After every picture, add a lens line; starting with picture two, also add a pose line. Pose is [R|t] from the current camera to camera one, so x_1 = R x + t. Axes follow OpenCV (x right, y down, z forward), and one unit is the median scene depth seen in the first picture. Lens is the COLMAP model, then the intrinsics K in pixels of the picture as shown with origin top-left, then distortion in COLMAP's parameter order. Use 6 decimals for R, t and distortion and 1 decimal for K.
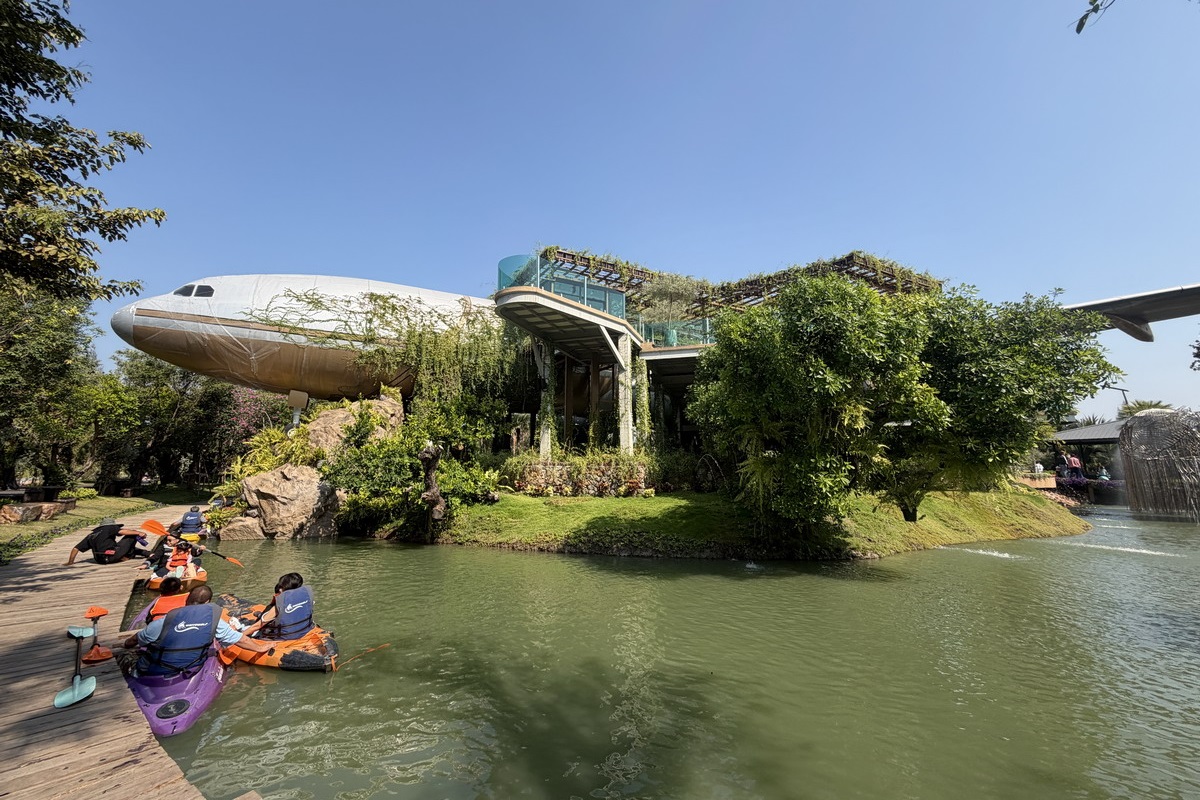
lens RADIAL K [[473.1, 0, 599.7], [0, 473.1, 374.8], [0, 0, 1]] dist [-0.000588, -0.000180]
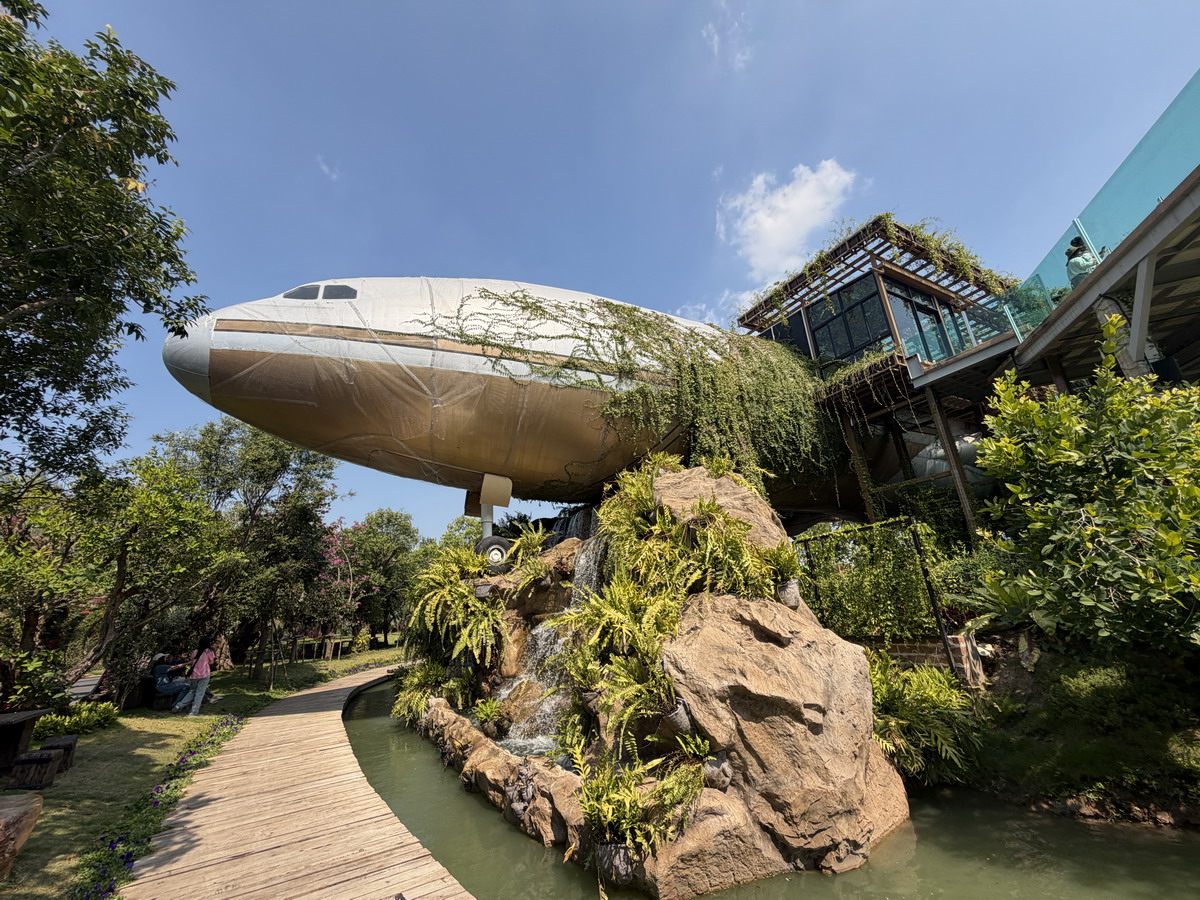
lens RADIAL K [[478.0, 0, 600.0], [0, 478.0, 450.0], [0, 0, 1]] dist [0.000700, 0.000136]
pose [[0.996647, -0.079127, 0.020809, -0.554778], [0.081213, 0.987616, -0.134233, 0.091276], [-0.009930, 0.135472, 0.990731, 0.477665]]
